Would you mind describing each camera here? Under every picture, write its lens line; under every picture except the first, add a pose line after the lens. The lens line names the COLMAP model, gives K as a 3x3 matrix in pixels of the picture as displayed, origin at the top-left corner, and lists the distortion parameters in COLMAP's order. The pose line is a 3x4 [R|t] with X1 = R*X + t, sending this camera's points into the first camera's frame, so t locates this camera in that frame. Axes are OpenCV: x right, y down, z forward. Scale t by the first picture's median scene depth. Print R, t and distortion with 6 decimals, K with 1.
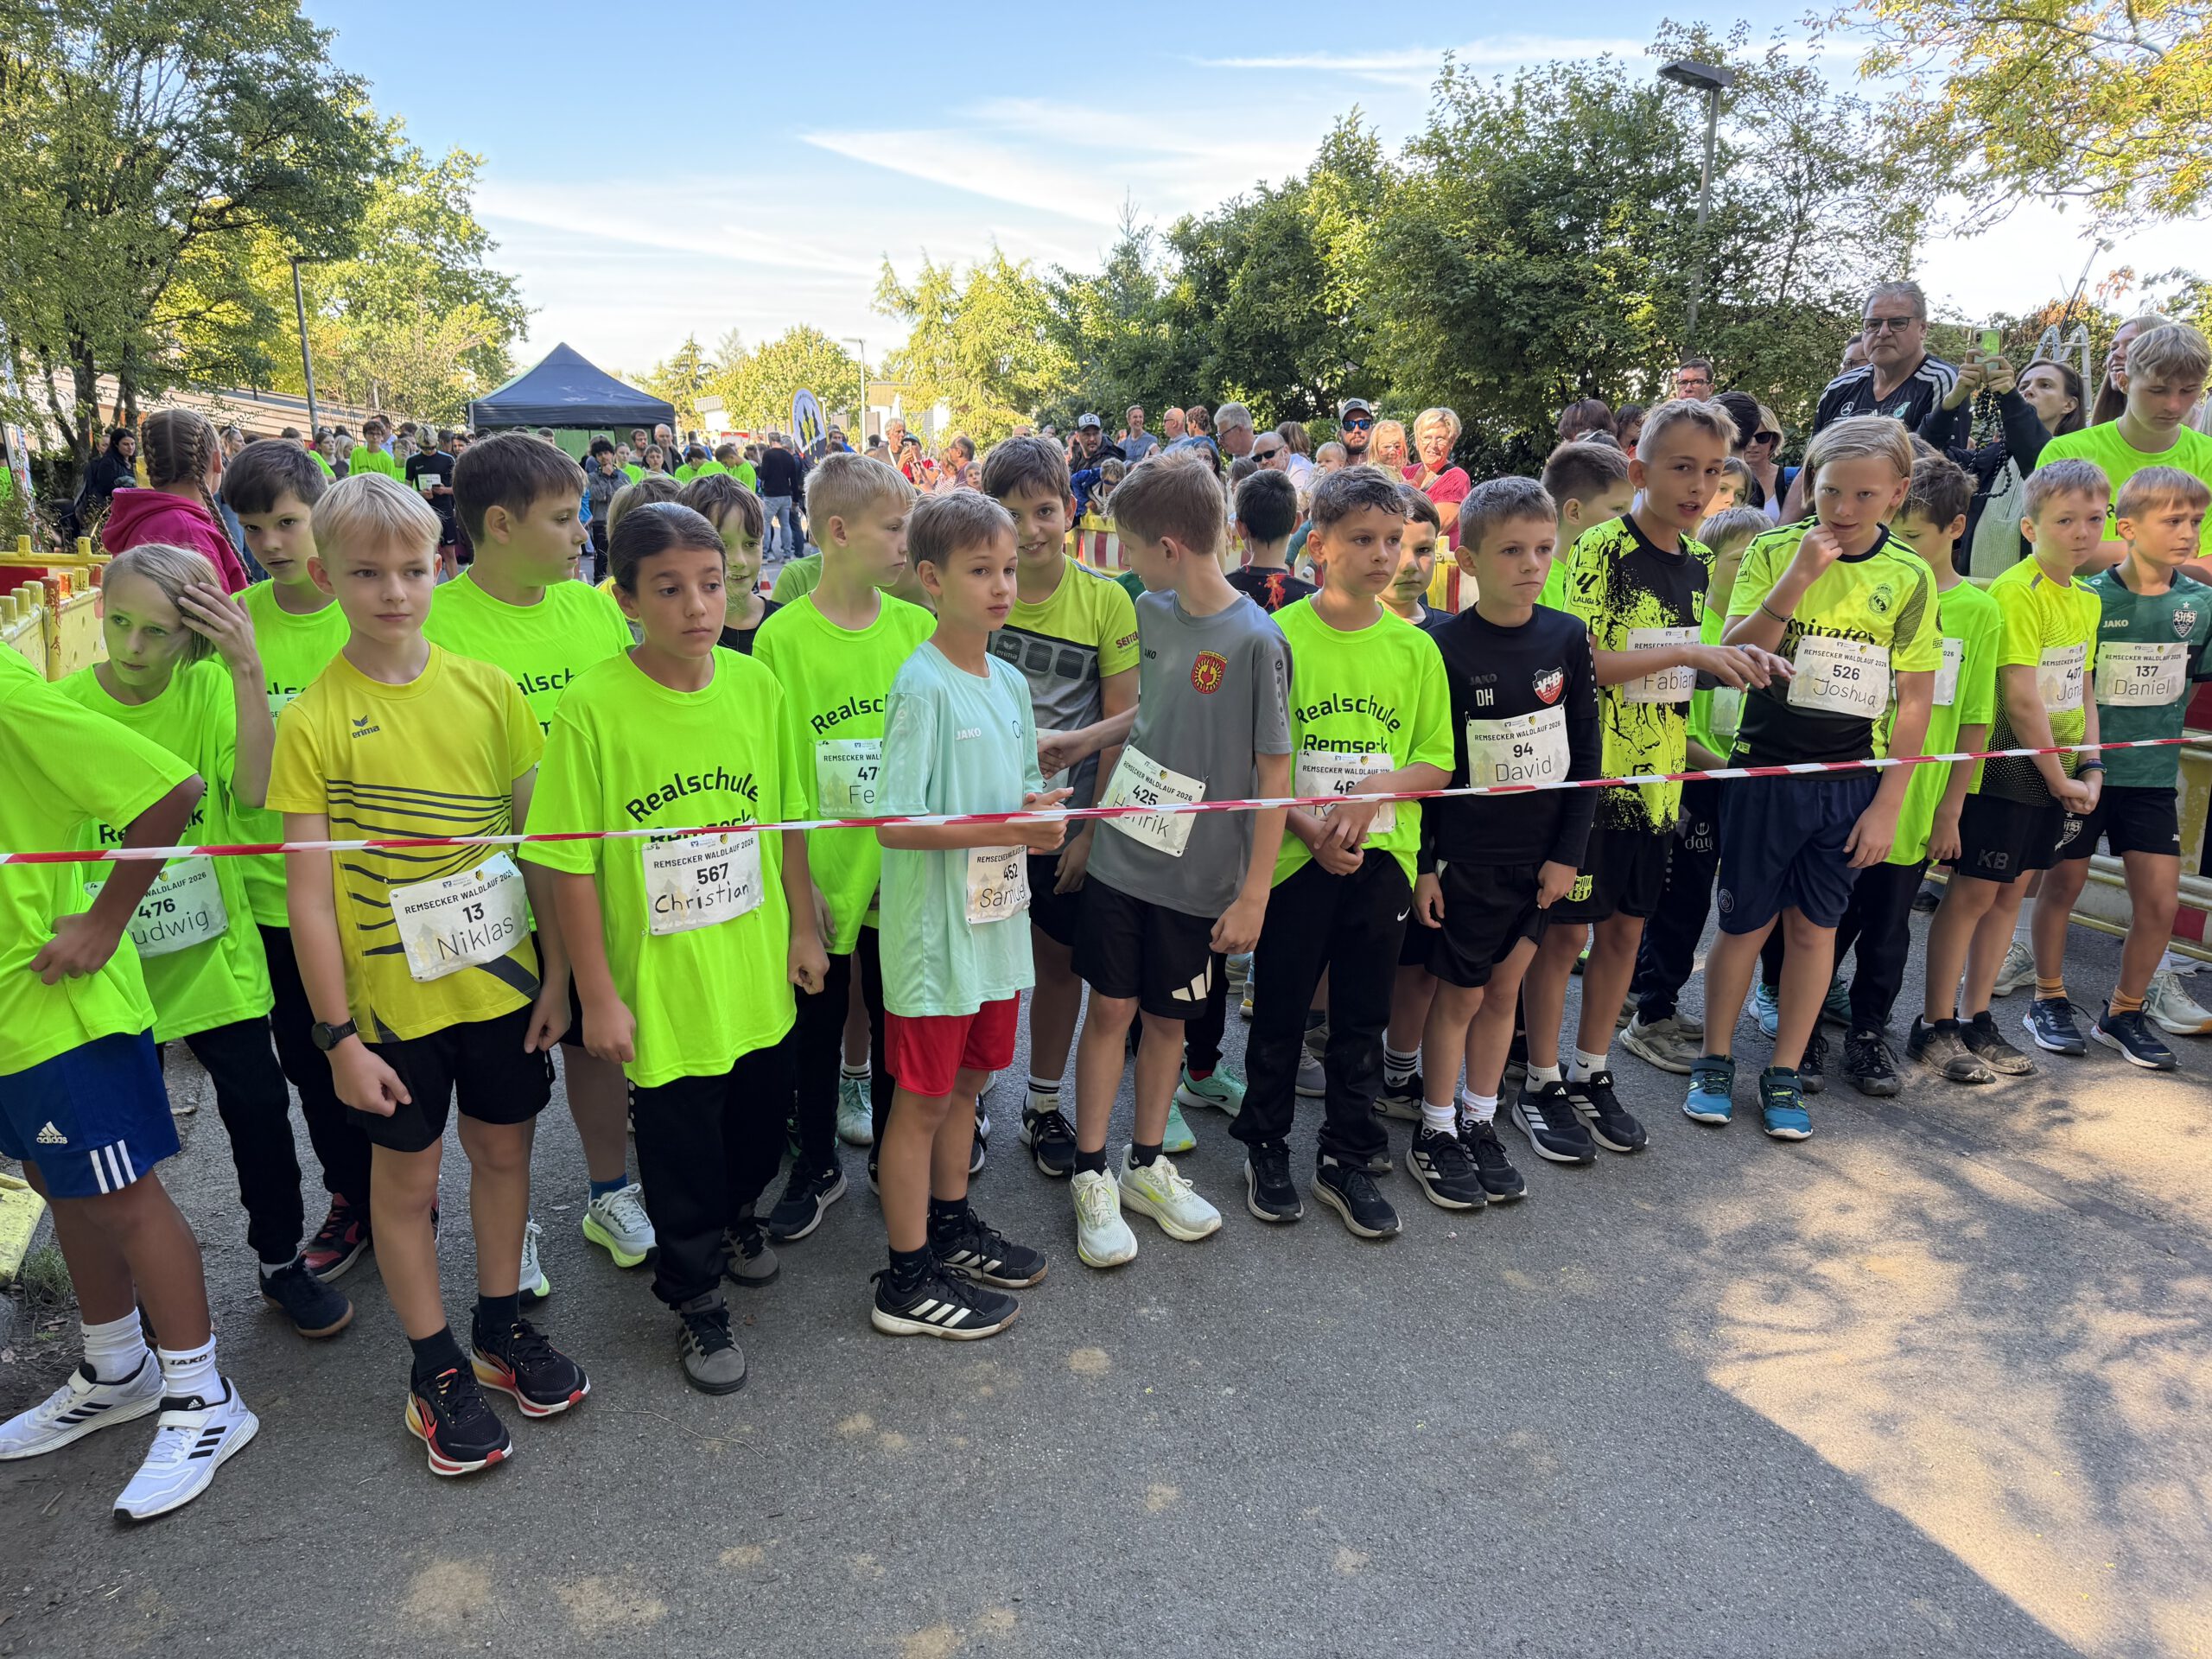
lens RADIAL K [[1560.3, 0, 1106.0], [0, 1560.3, 829.5], [0, 0, 1]] dist [0.005234, 0.002593]
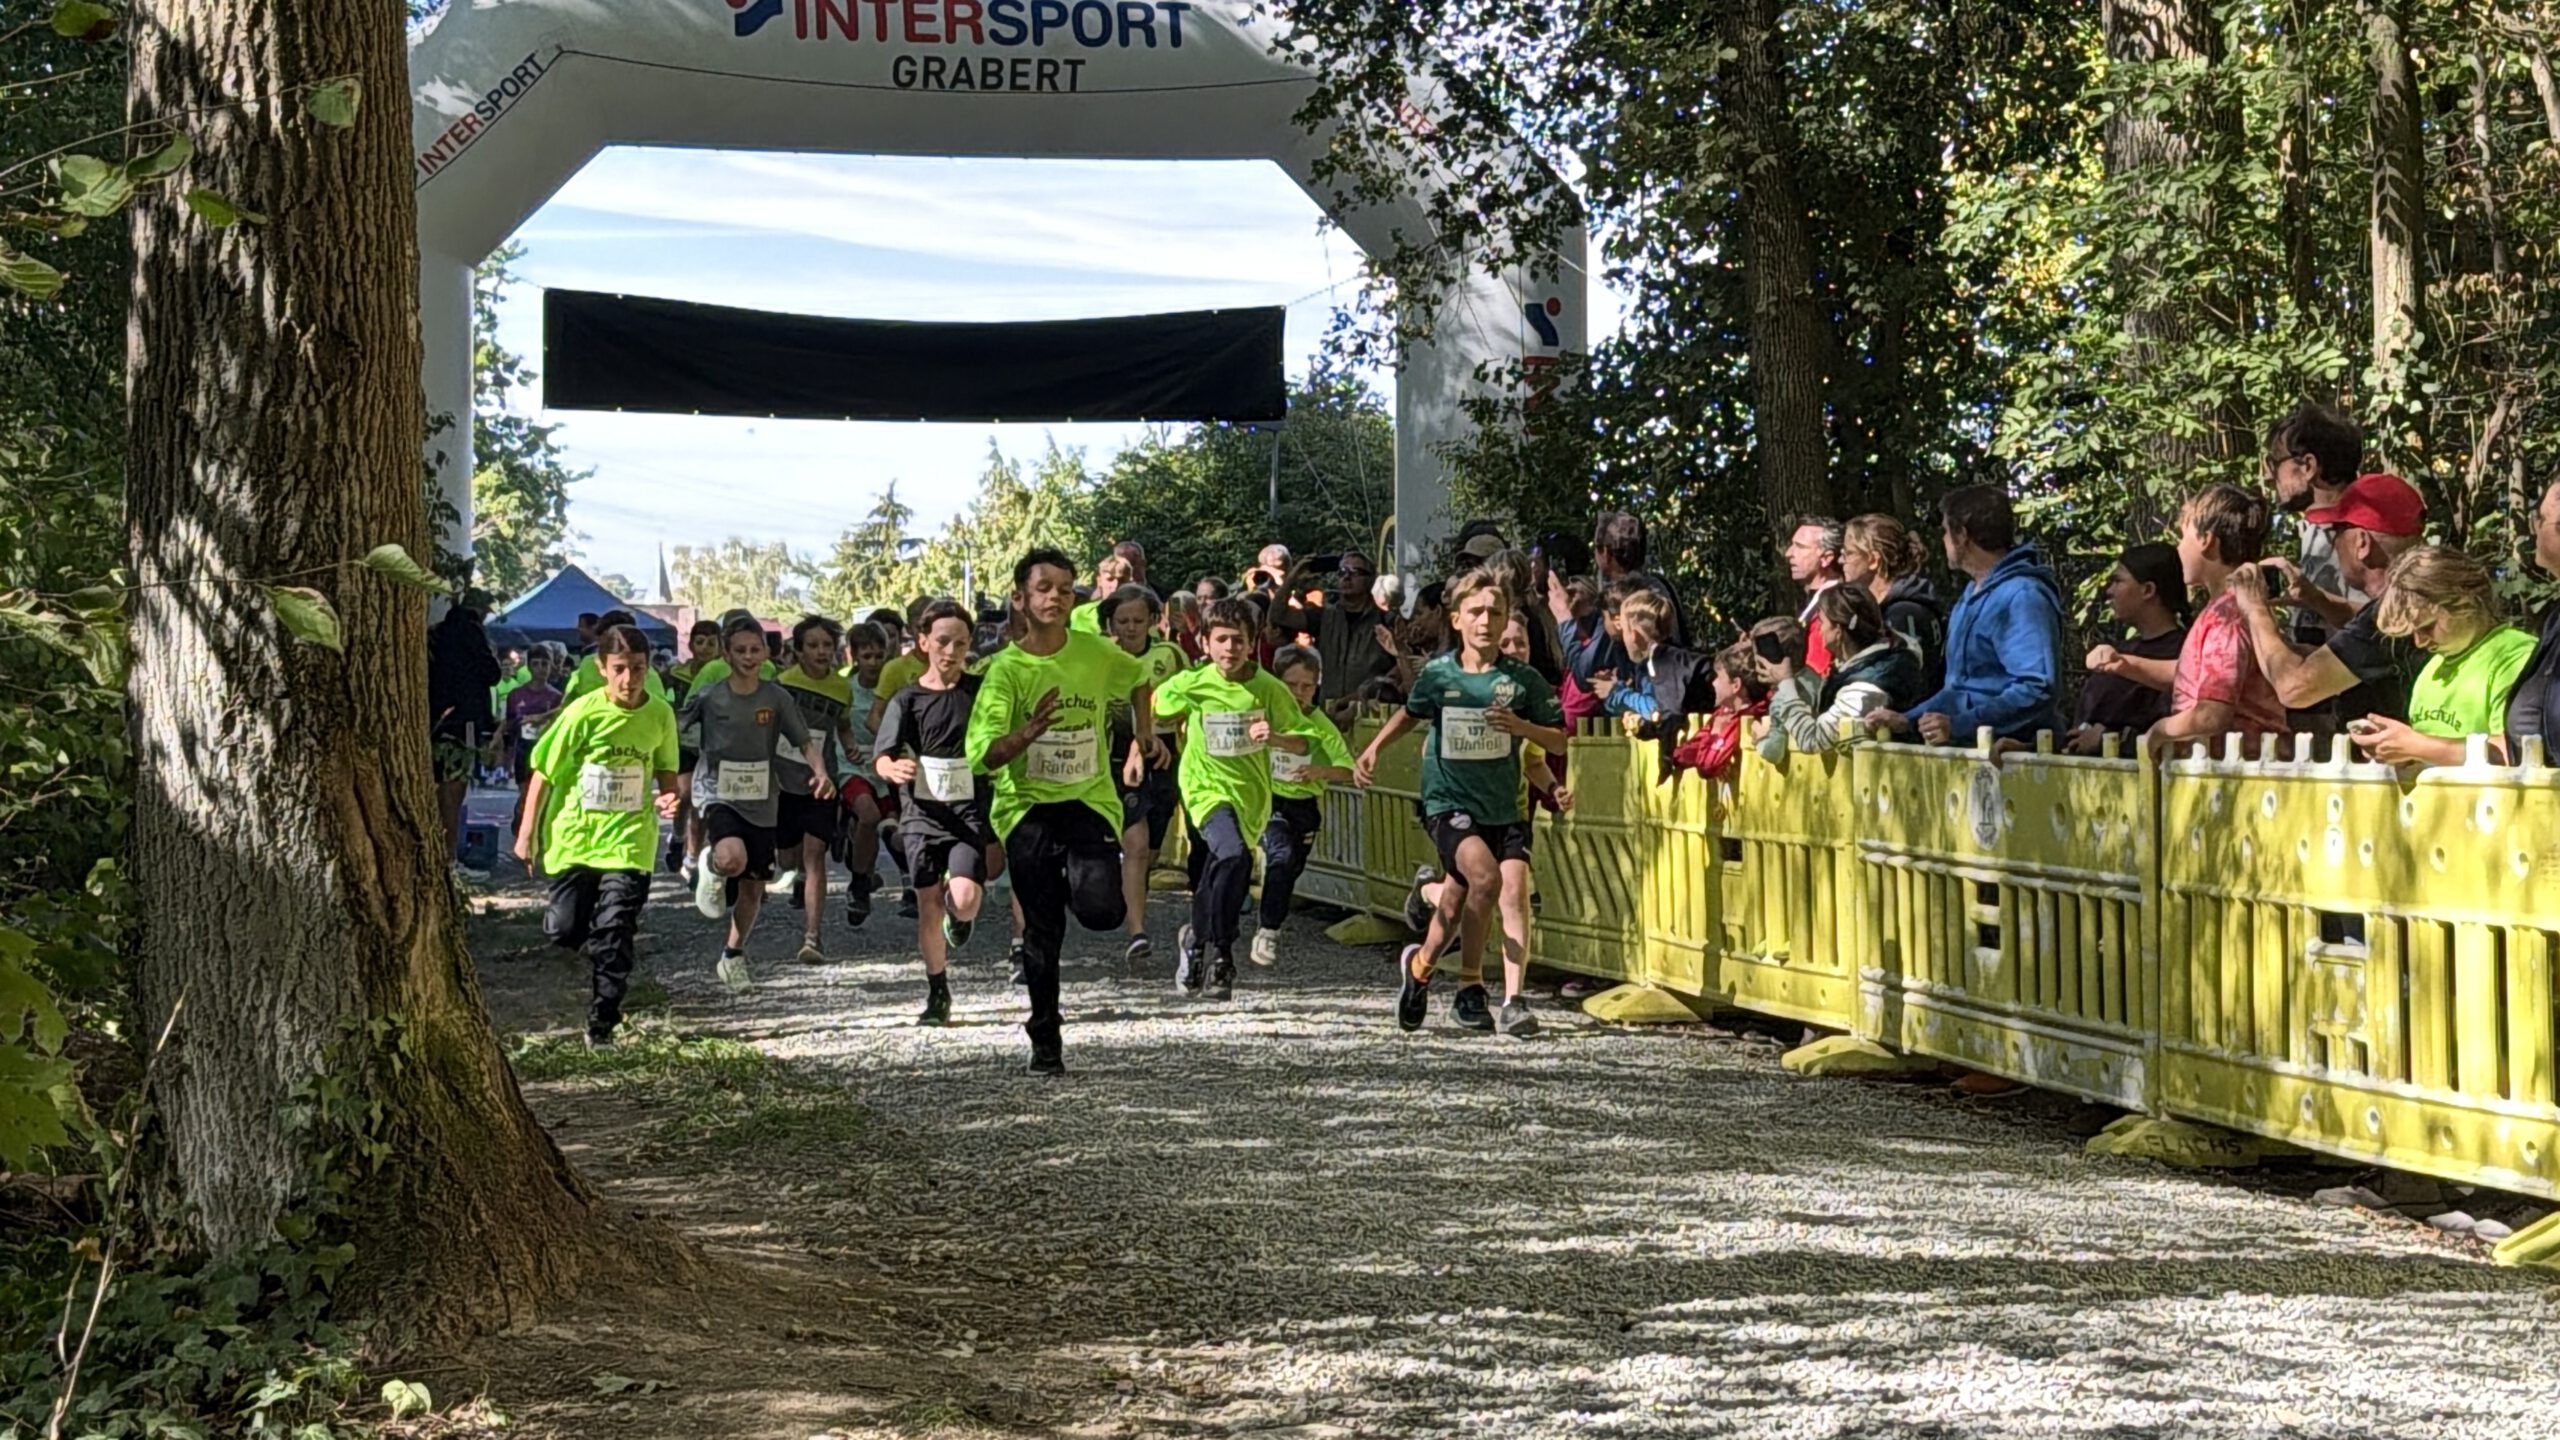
lens RADIAL K [[4517.6, 0, 1280.0], [0, 4517.6, 720.0], [0, 0, 1]] dist [-0.018785, 3.672385]
pose [[0.981615, 0.003937, -0.190833, 0.819991], [-0.048804, 0.971730, -0.230996, 0.536493], [0.184528, 0.236062, 0.954057, -2.099152]]
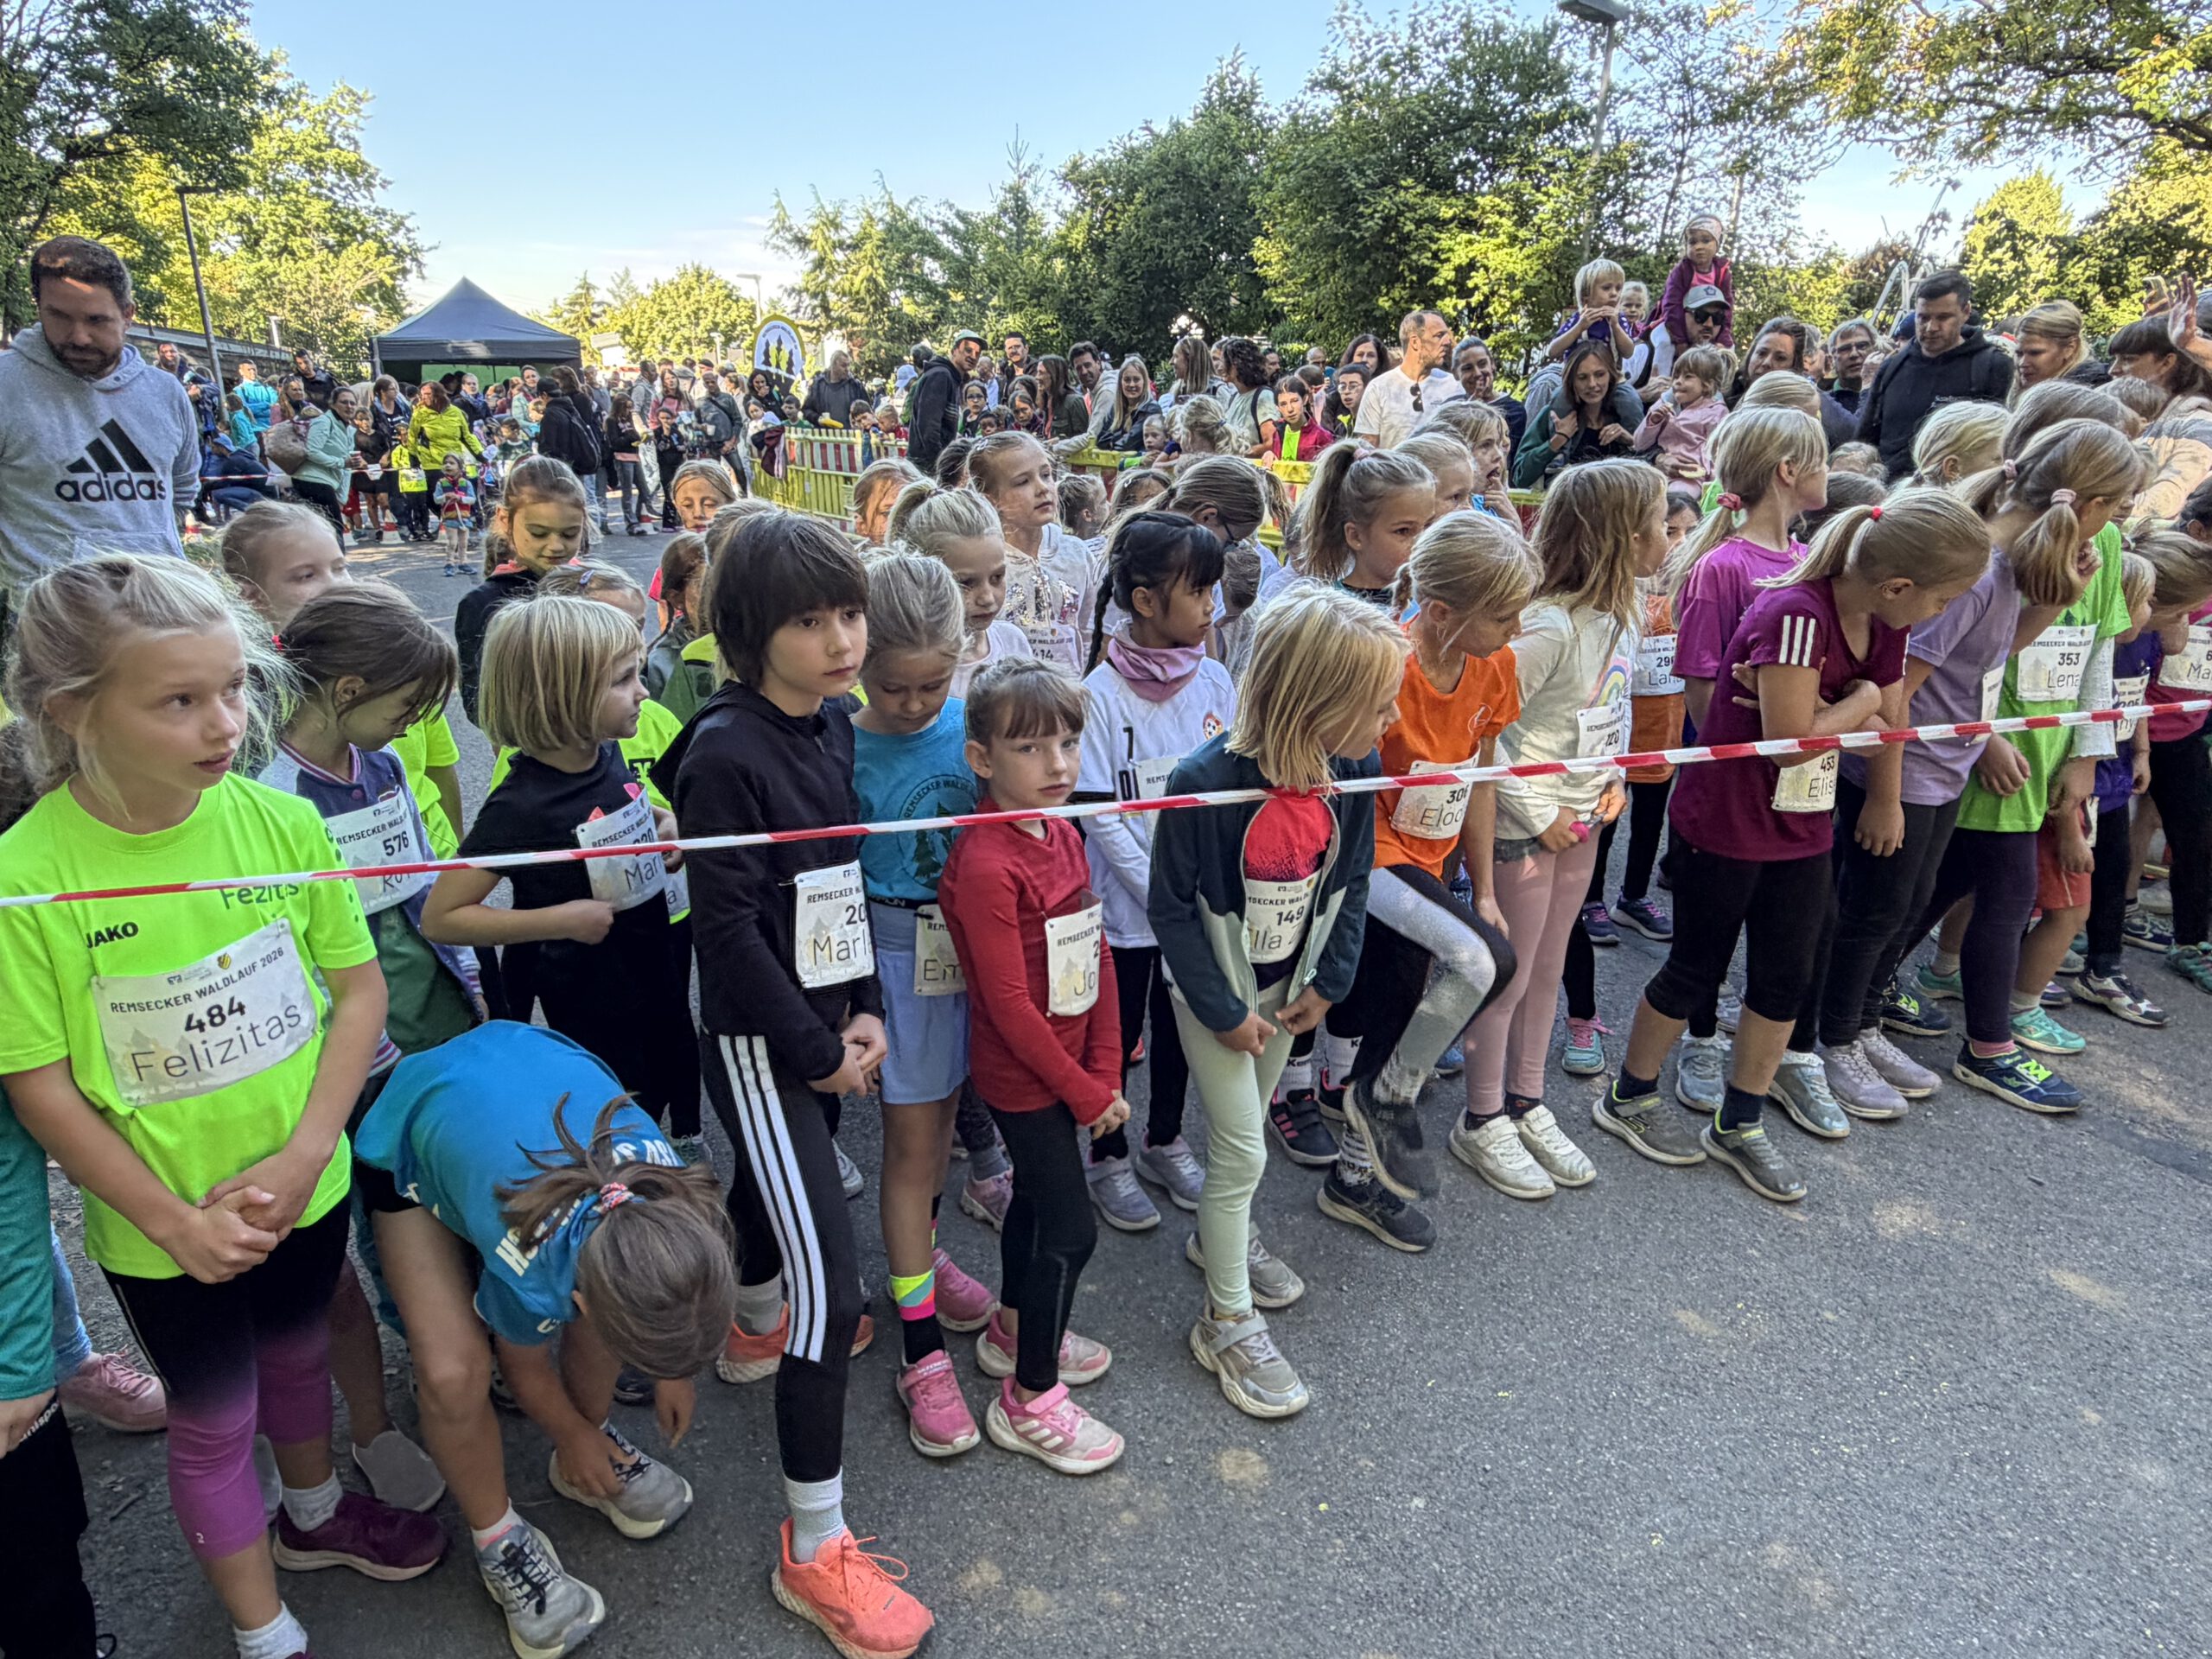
lens RADIAL K [[1409.8, 0, 1106.0], [0, 1409.8, 829.5], [0, 0, 1]] dist [0.007905, -0.002156]
pose [[0.996490, -0.028051, 0.078876, -0.018988], [0.022735, 0.997460, 0.067499, -0.007996], [-0.080569, -0.065468, 0.994597, 0.037605]]
